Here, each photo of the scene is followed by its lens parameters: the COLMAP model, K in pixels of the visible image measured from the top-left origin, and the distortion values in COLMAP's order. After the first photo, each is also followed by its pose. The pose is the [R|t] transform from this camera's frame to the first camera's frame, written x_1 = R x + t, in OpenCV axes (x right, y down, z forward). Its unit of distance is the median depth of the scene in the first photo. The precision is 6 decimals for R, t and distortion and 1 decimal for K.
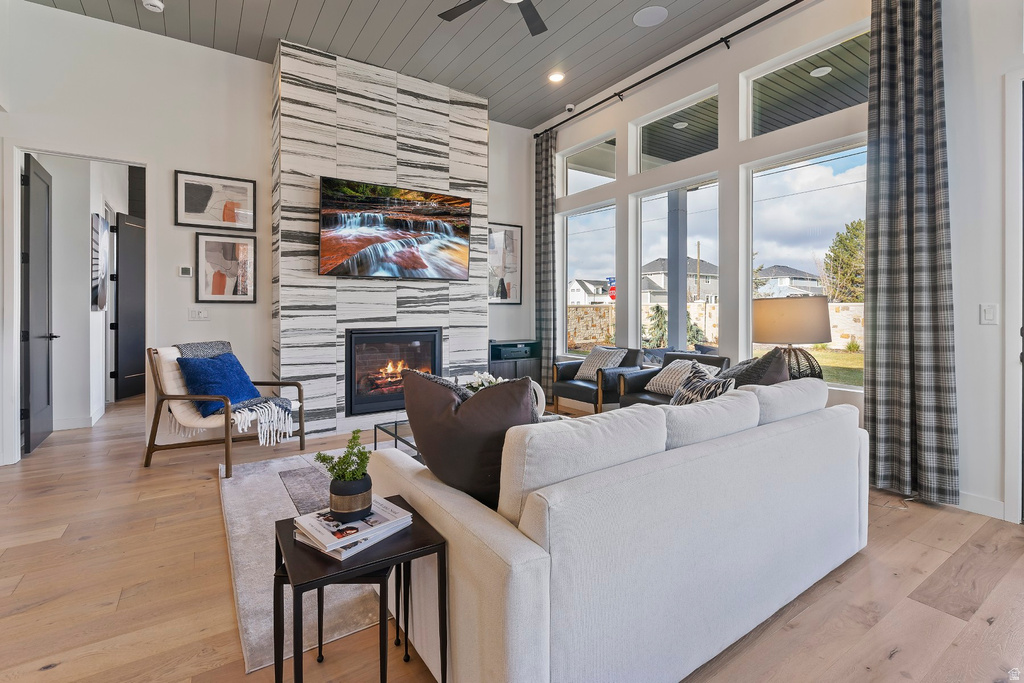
lens RADIAL K [[476.8, 0, 510.9], [0, 476.8, 307.6], [0, 0, 1]] dist [-0.004456, 0.001475]
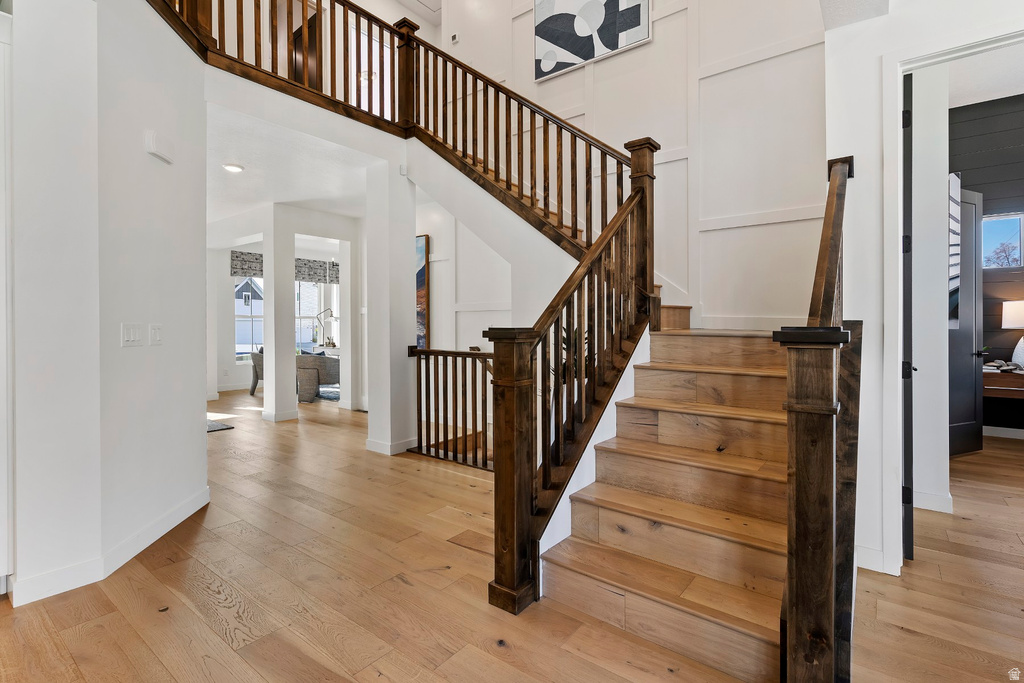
lens RADIAL K [[476.8, 0, 512.1], [0, 476.8, 327.0], [0, 0, 1]] dist [-0.004456, 0.001475]
pose [[0.329240, 0.002080, -0.944244, -0.538337], [0.003852, 0.999986, 0.003546, -0.000131], [0.944238, -0.004805, 0.329228, 0.277715]]
